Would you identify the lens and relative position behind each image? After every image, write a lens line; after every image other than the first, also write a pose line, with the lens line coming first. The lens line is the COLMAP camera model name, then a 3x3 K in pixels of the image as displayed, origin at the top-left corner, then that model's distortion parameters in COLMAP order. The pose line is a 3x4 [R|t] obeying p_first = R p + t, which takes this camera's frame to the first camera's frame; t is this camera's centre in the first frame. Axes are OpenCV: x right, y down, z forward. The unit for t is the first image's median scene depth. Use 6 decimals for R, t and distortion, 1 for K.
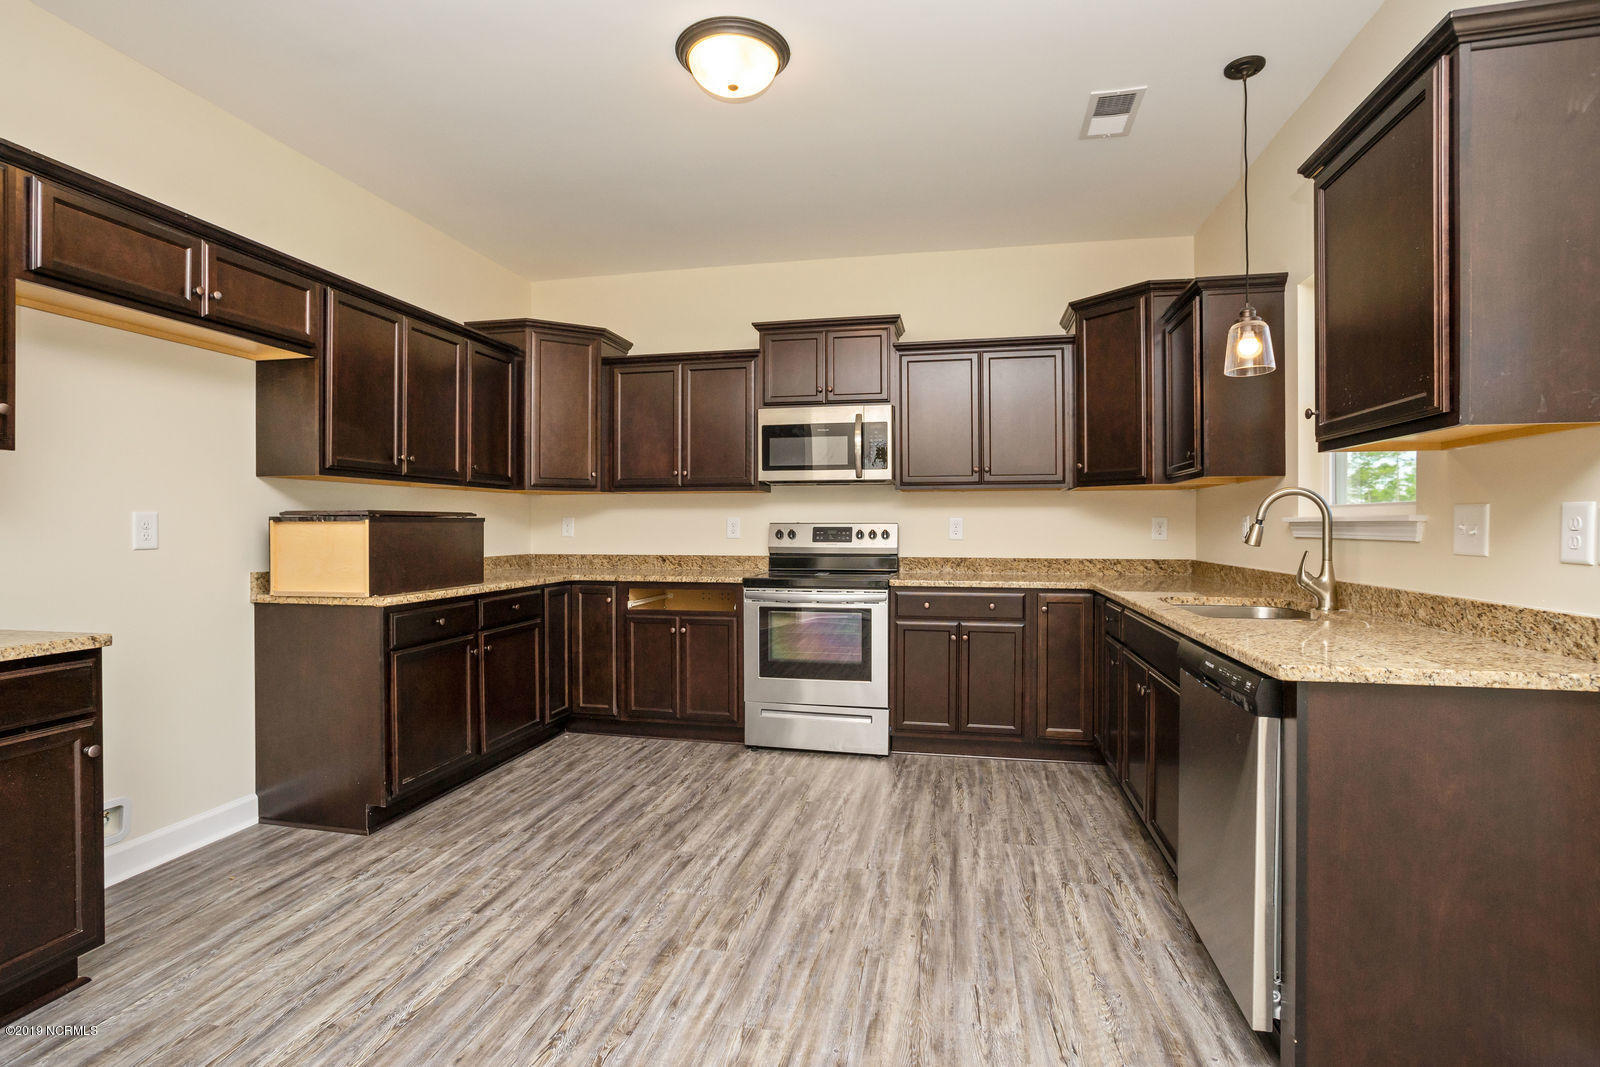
lens RADIAL K [[797.8, 0, 798.8], [0, 797.8, 529.5], [0, 0, 1]] dist [-0.033934, 0.001208]
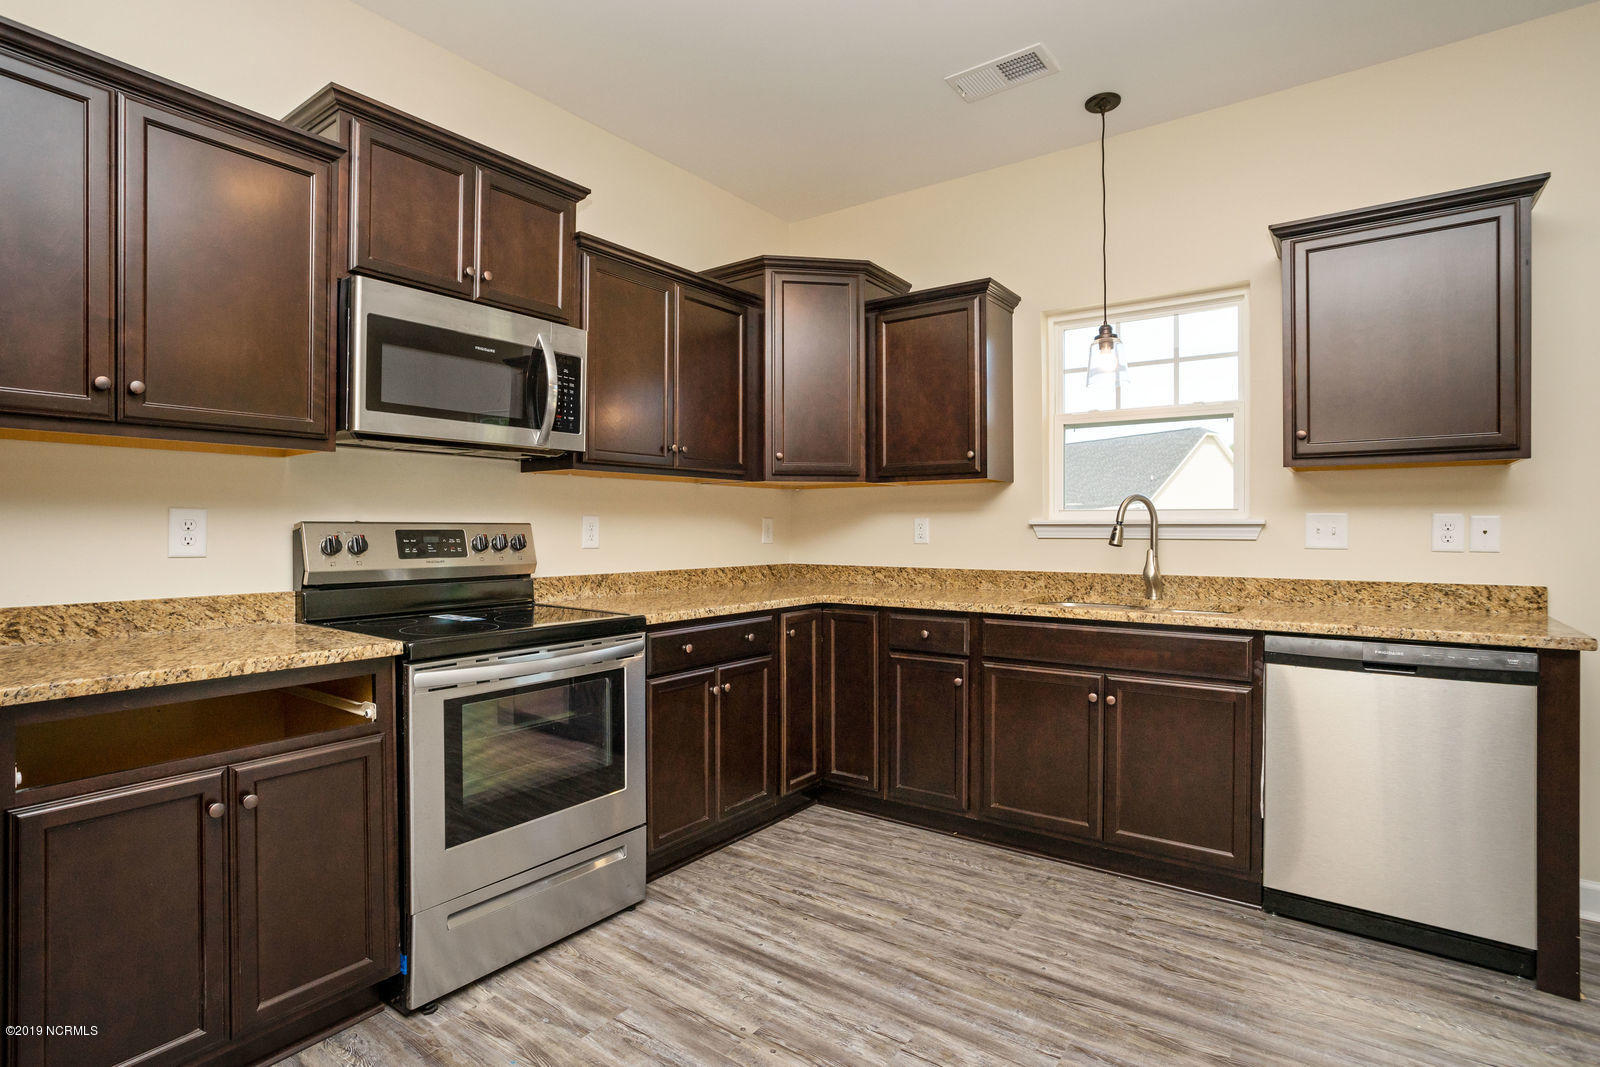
lens RADIAL K [[797.8, 0, 800.7], [0, 797.8, 532.1], [0, 0, 1]] dist [-0.033934, 0.001208]
pose [[0.409967, -0.005105, 0.912086, -0.409377], [0.005145, 0.999981, 0.003285, -0.002873], [-0.912086, 0.003346, 0.409986, 0.654849]]
